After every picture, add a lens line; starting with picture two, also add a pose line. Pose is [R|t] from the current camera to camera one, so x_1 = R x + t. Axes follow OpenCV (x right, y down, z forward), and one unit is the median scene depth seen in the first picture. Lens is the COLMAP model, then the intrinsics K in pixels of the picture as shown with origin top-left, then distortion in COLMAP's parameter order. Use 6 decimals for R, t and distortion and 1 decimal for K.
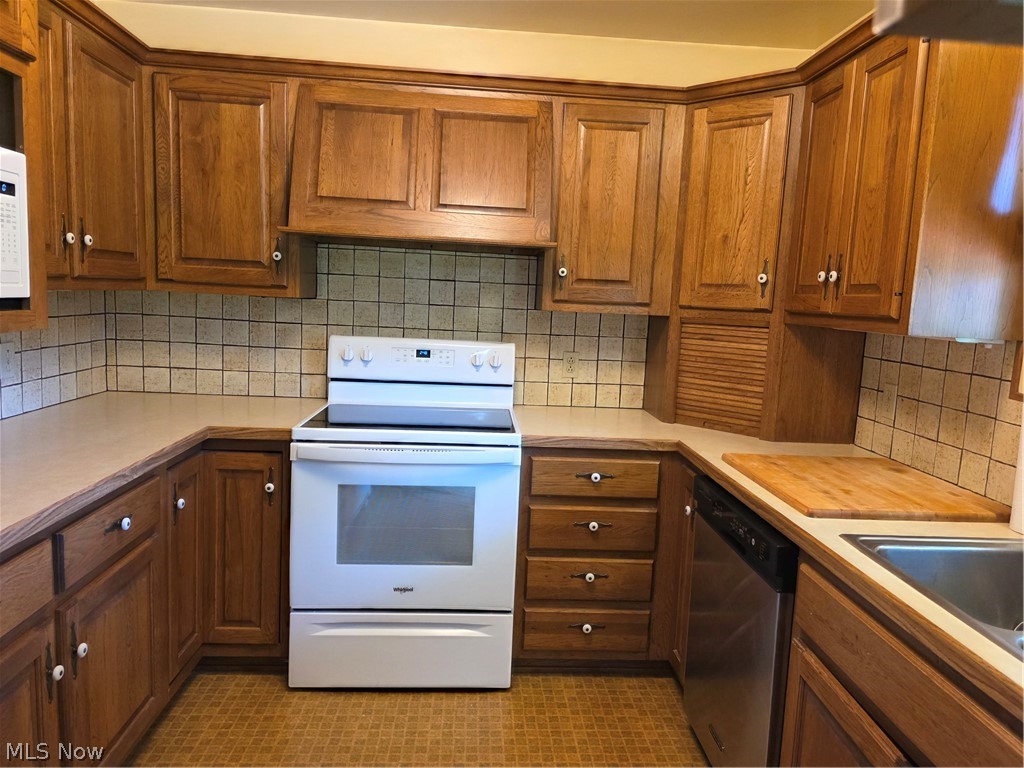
lens RADIAL K [[685.7, 0, 520.3], [0, 685.7, 380.9], [0, 0, 1]] dist [0.056500, -0.051379]
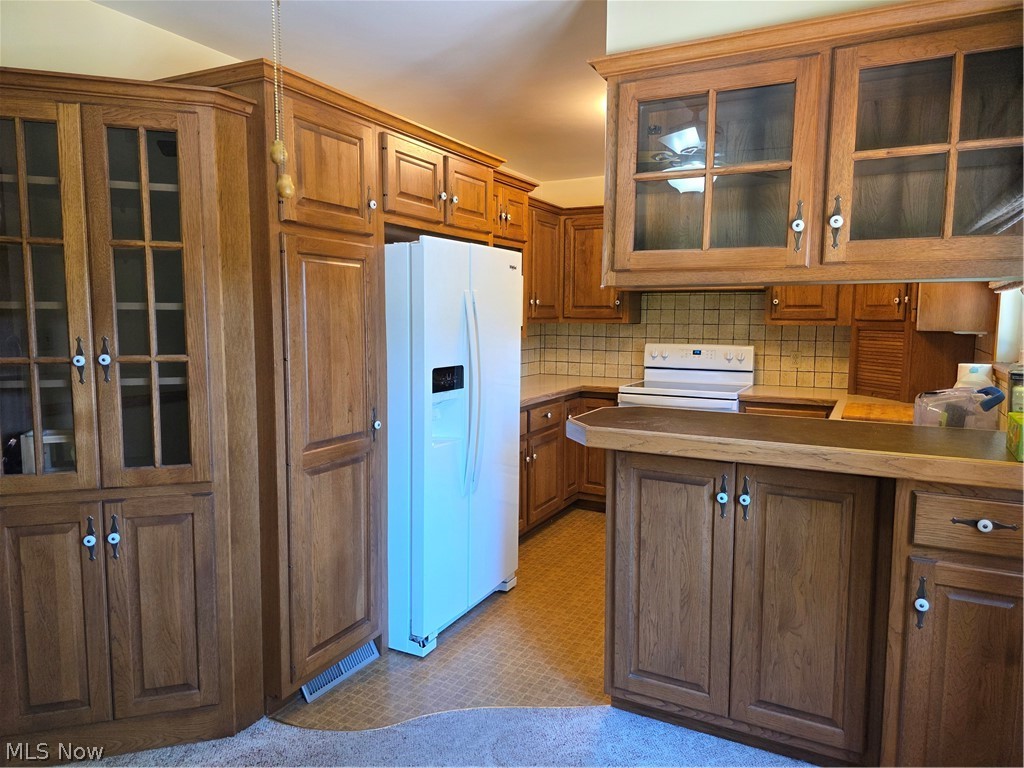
lens RADIAL K [[685.7, 0, 510.3], [0, 685.7, 379.0], [0, 0, 1]] dist [0.056500, -0.051379]
pose [[0.847231, 0.007859, -0.531167, 0.430509], [-0.030261, 0.998981, -0.033487, 0.111380], [0.530362, 0.044445, 0.846605, -0.808194]]
